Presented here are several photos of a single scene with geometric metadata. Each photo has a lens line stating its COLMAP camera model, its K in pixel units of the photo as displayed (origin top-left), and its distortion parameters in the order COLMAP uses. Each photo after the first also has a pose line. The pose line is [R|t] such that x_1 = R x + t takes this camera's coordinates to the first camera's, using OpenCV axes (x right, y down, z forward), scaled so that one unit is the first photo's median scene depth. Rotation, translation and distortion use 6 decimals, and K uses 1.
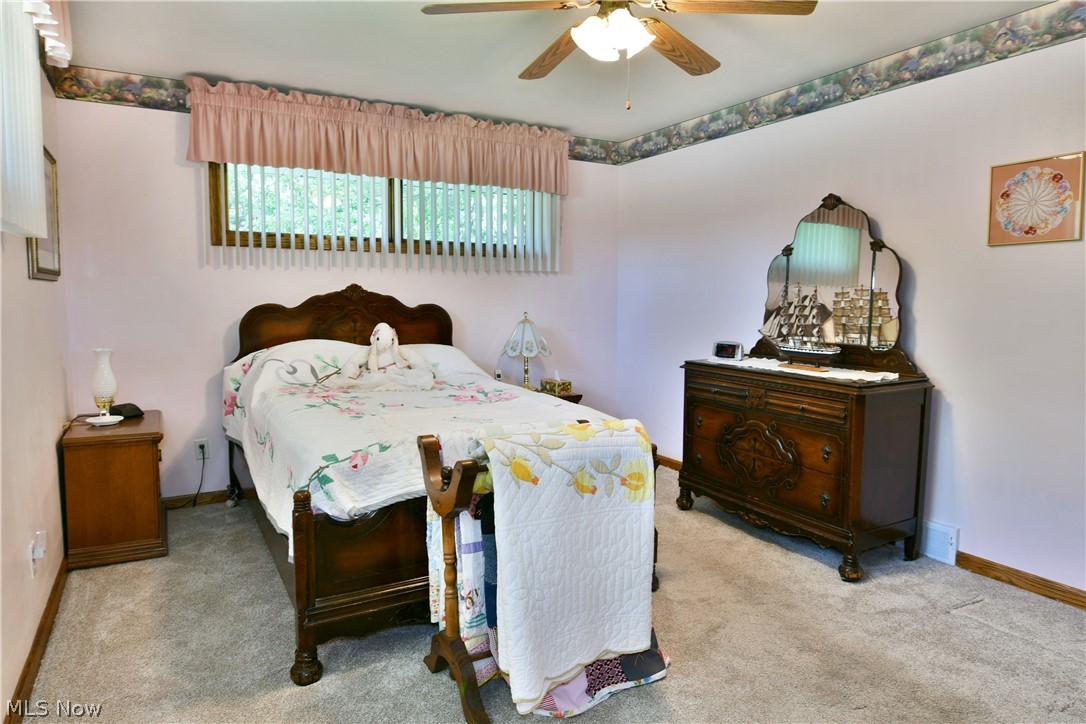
lens RADIAL K [[654.6, 0, 550.4], [0, 654.6, 351.9], [0, 0, 1]] dist [-0.011802, -0.004503]
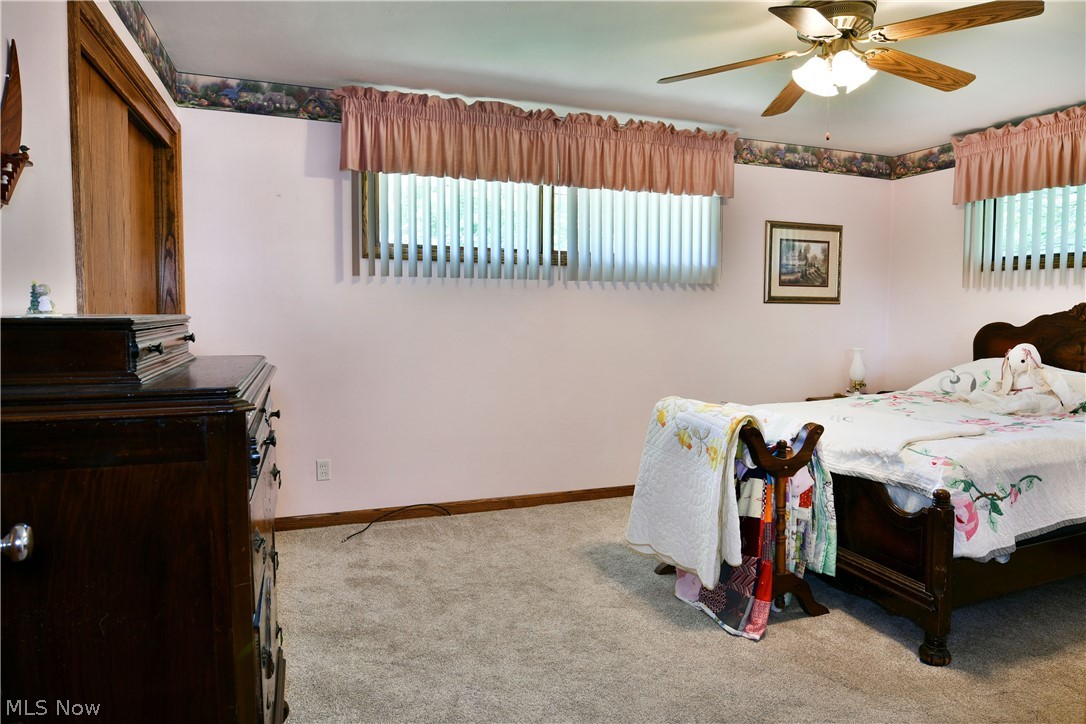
lens RADIAL K [[654.6, 0, 550.4], [0, 654.6, 351.9], [0, 0, 1]] dist [-0.011802, -0.004503]
pose [[-0.164308, 0.054318, -0.984912, 0.805286], [-0.090125, 0.993480, 0.069826, -0.036688], [0.982283, 0.100238, -0.158341, 0.477502]]
